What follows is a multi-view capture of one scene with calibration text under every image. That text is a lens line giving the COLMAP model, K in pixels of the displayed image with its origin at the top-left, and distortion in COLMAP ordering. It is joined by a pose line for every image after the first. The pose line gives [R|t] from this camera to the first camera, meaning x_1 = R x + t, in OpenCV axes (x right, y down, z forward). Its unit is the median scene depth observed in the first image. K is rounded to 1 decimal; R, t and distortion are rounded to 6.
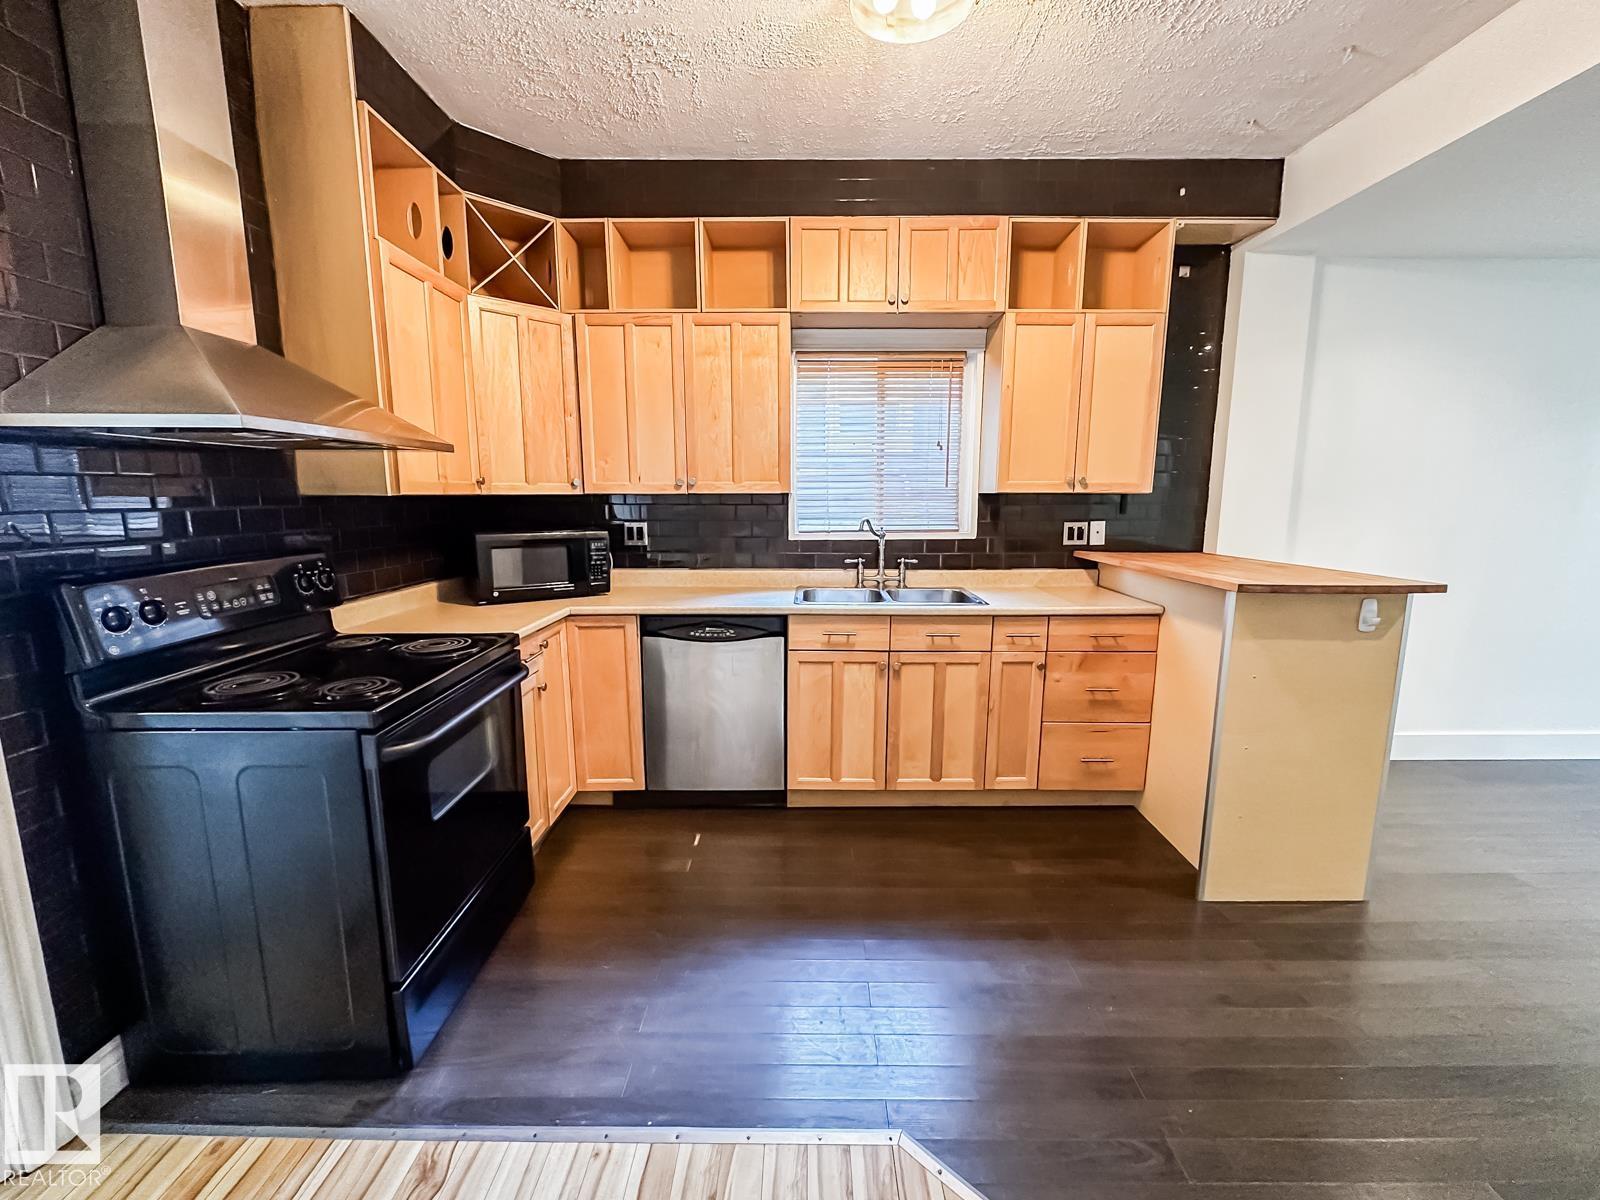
lens RADIAL K [[641.3, 0, 810.0], [0, 641.3, 596.3], [0, 0, 1]] dist [0.000070, -0.000003]
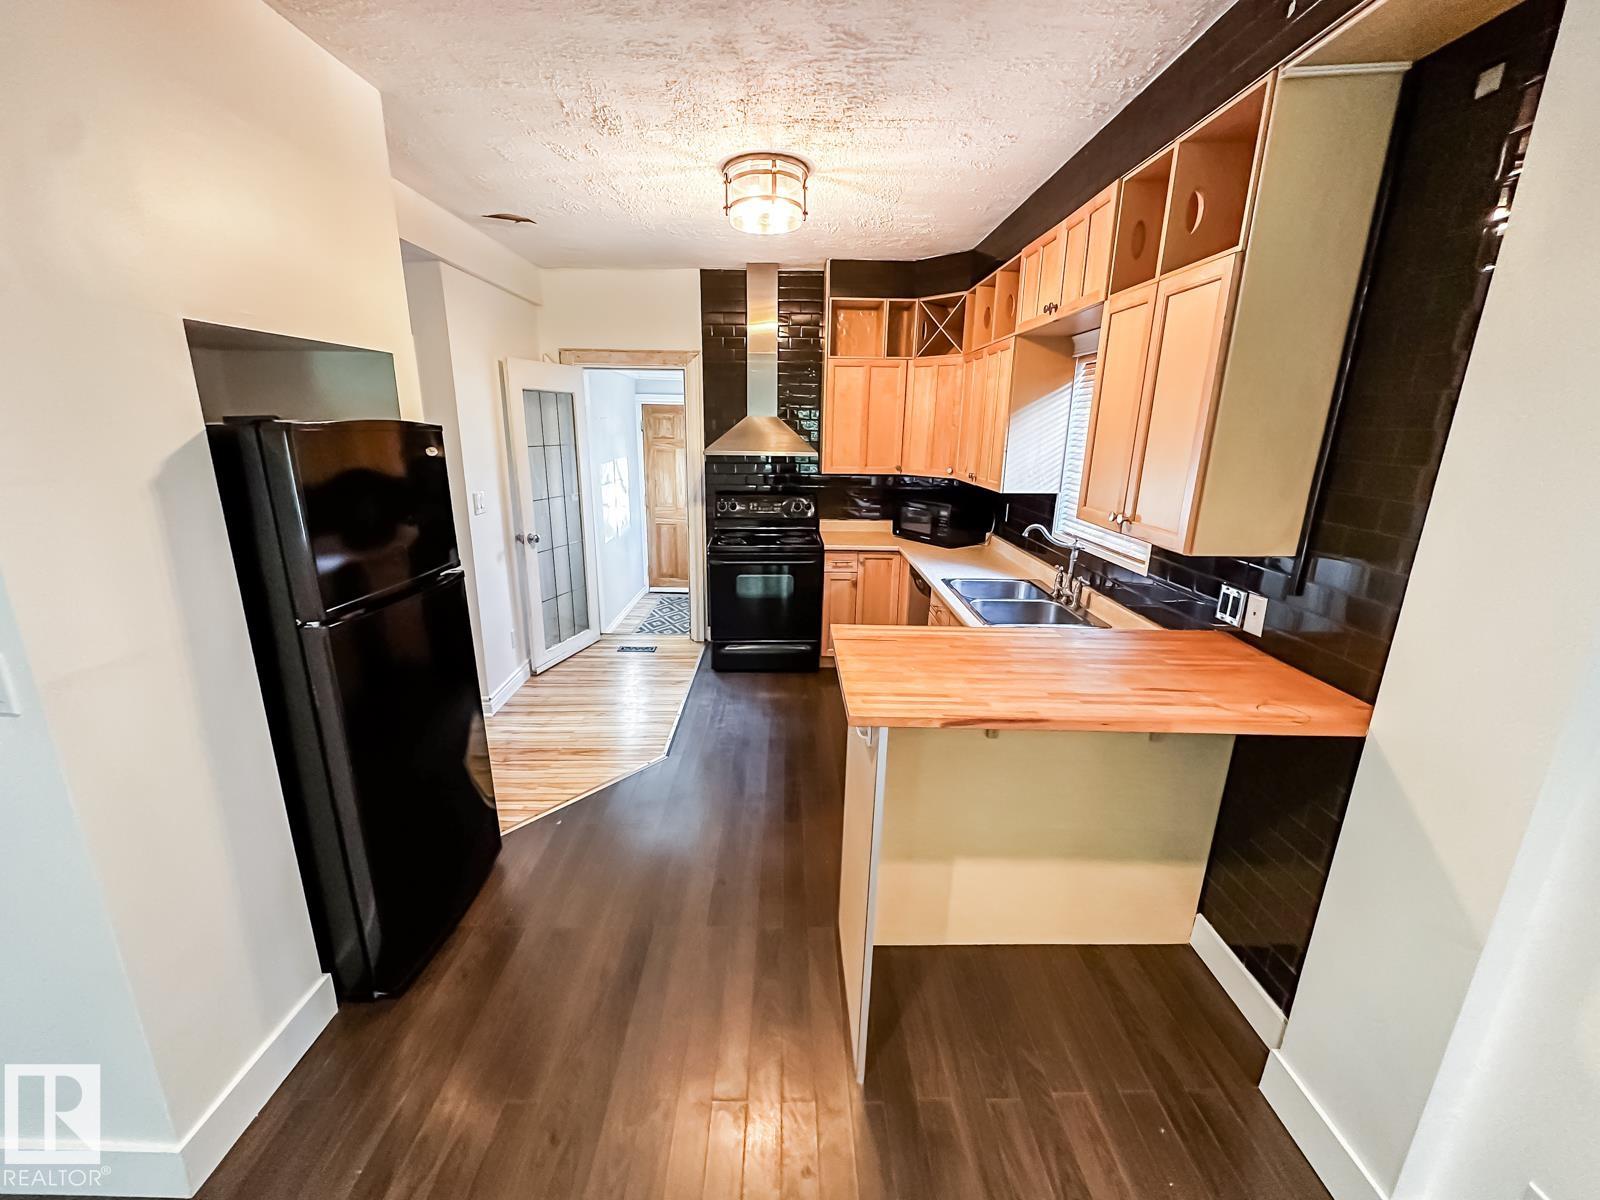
lens RADIAL K [[639.6, 0, 793.4], [0, 639.6, 594.4], [0, 0, 1]] dist [-0.001036, -0.000078]
pose [[0.015982, 0.262854, -0.964703, 1.029084], [-0.166722, 0.952020, 0.256637, -0.201100], [0.985874, 0.156736, 0.059039, 0.541931]]
